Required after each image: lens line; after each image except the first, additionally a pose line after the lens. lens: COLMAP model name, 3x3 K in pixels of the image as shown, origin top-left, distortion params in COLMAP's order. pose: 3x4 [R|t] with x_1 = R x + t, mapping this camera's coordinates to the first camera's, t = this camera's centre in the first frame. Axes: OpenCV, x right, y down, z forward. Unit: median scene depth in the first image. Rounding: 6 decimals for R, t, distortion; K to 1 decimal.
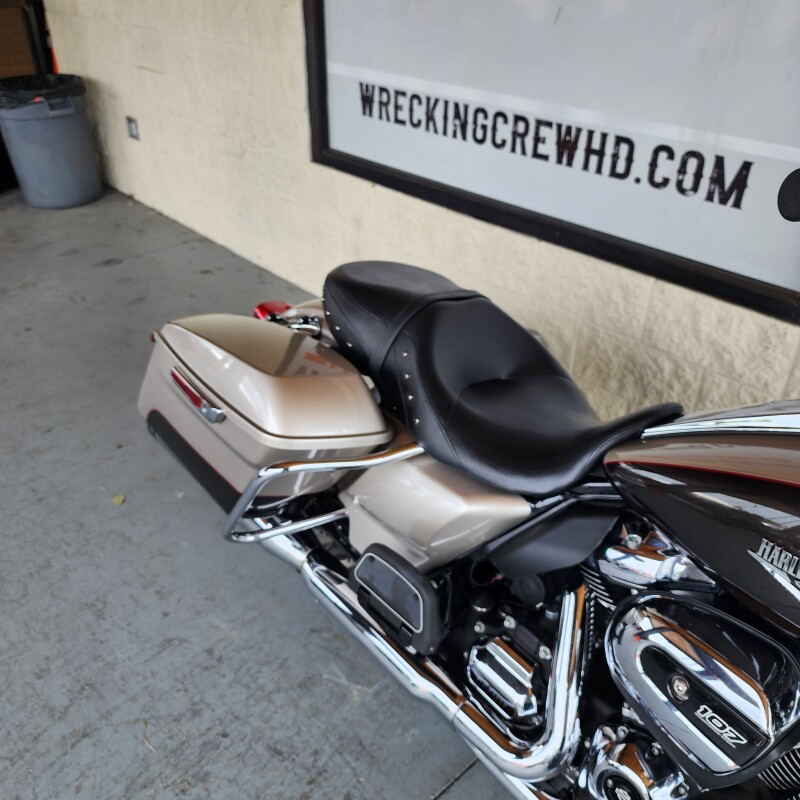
lens RADIAL K [[726.6, 0, 390.4], [0, 726.6, 386.4], [0, 0, 1]] dist [0.013962, 0.011145]
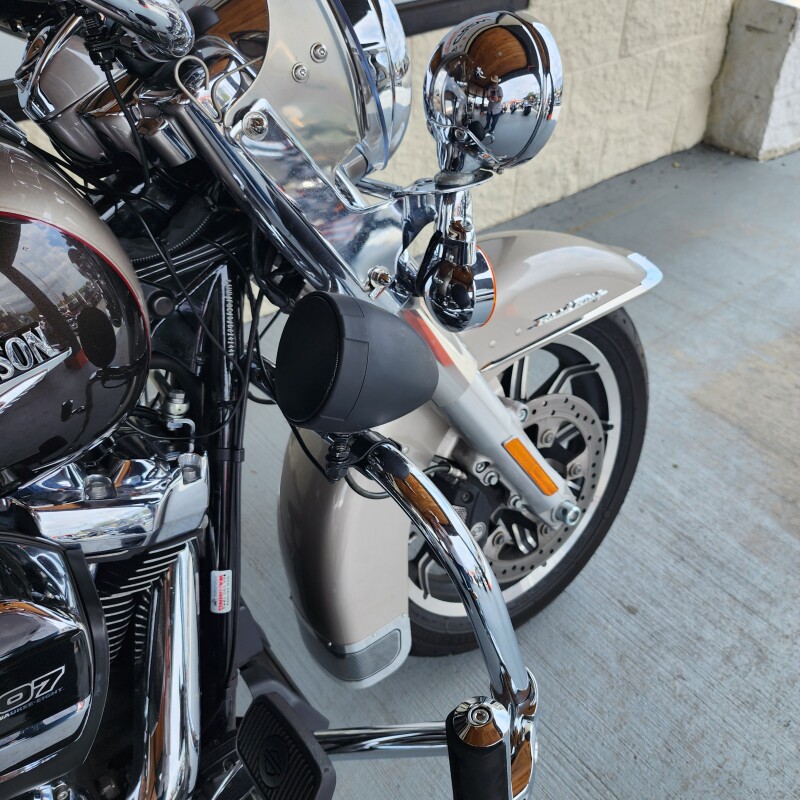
lens RADIAL K [[726.8, 0, 382.2], [0, 726.8, 390.7], [0, 0, 1]] dist [0.030180, -0.001178]
pose [[0.096441, -0.639913, 0.762371, 0.077676], [0.548336, 0.673388, 0.495859, 0.069640], [-0.830679, 0.370214, 0.415829, 0.177750]]
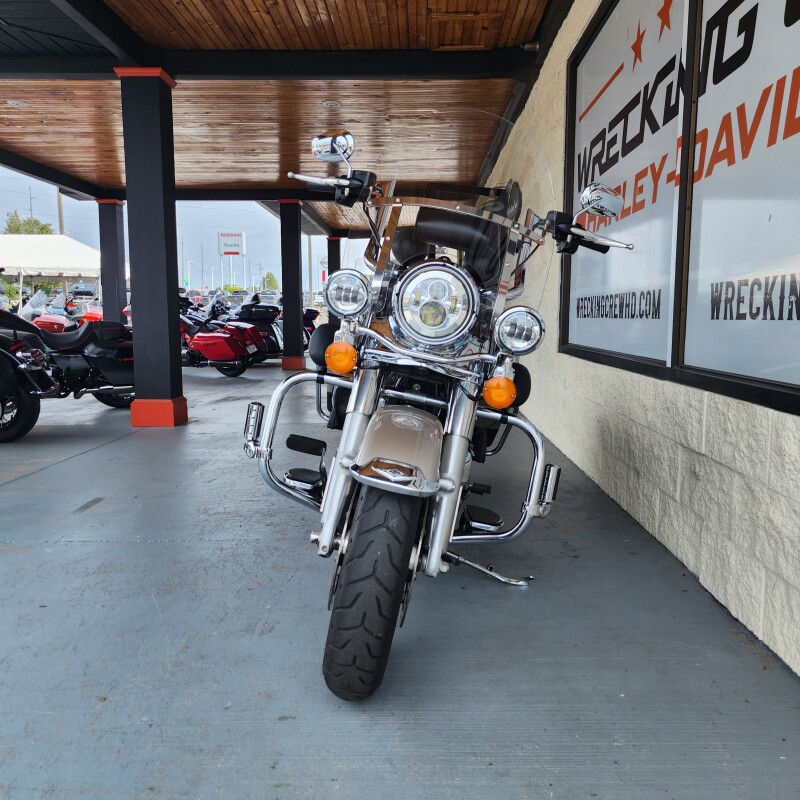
lens RADIAL K [[705.3, 0, 400.0], [0, 705.3, 400.0], [0, 0, 1]] dist [0.064889, -0.047356]
pose [[0.732226, 0.076022, -0.676805, 1.009388], [-0.352488, 0.892603, -0.281091, 0.487384], [0.582750, 0.444388, 0.680384, -0.262907]]
